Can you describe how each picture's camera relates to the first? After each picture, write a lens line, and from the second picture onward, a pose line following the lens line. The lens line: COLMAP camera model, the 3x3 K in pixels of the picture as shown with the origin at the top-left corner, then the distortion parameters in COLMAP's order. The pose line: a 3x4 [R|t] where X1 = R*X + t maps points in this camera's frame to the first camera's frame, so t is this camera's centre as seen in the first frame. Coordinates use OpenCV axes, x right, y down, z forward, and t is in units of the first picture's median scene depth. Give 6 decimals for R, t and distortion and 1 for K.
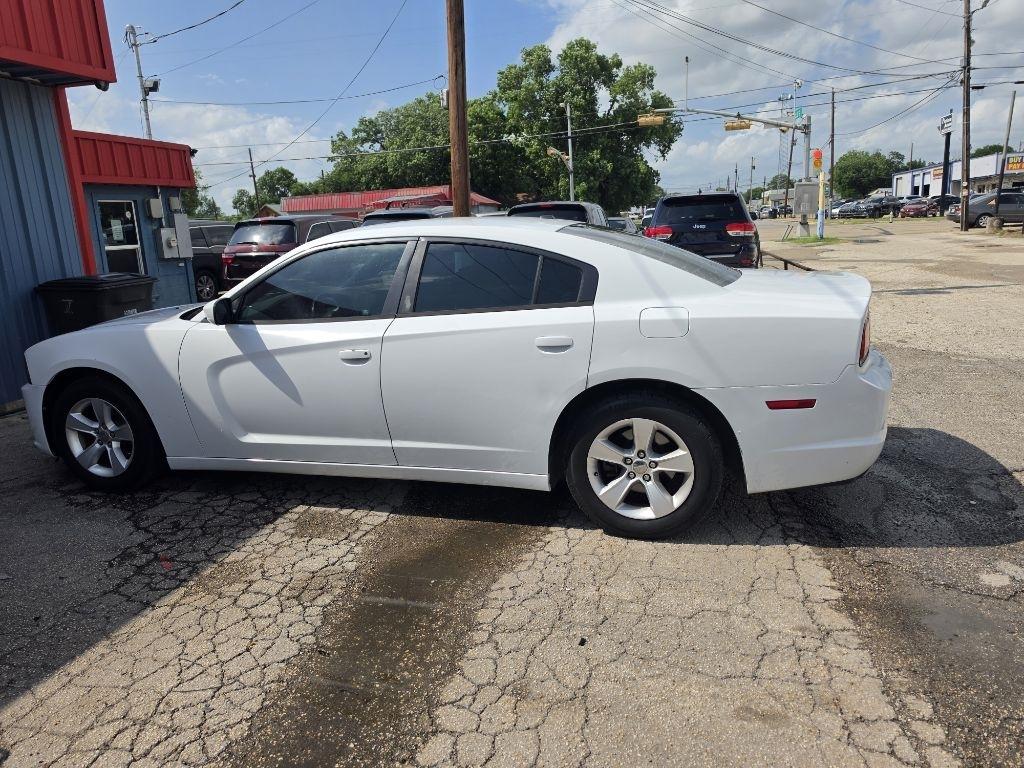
lens RADIAL K [[716.9, 0, 504.3], [0, 716.9, 378.5], [0, 0, 1]] dist [0.014051, -0.014866]
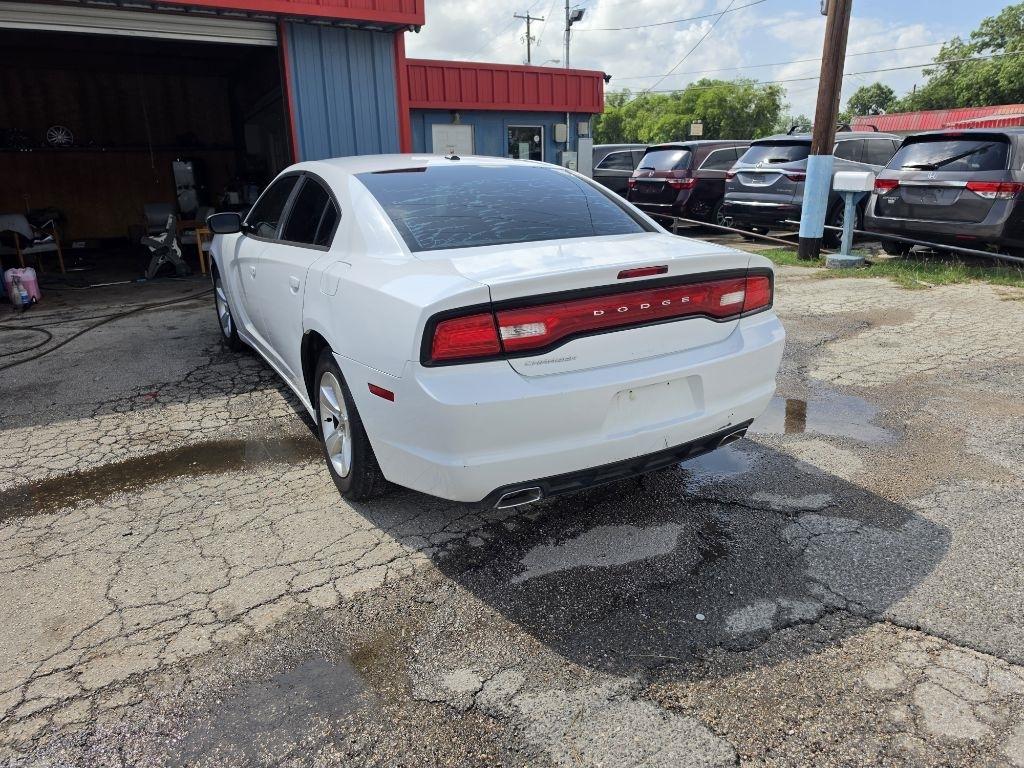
lens RADIAL K [[716.9, 0, 514.9], [0, 716.9, 388.7], [0, 0, 1]] dist [0.014051, -0.014866]
pose [[0.727252, 0.237775, -0.643869, 0.273151], [-0.163610, 0.971092, 0.173817, -0.035258], [0.666585, -0.021066, 0.745131, 0.122000]]
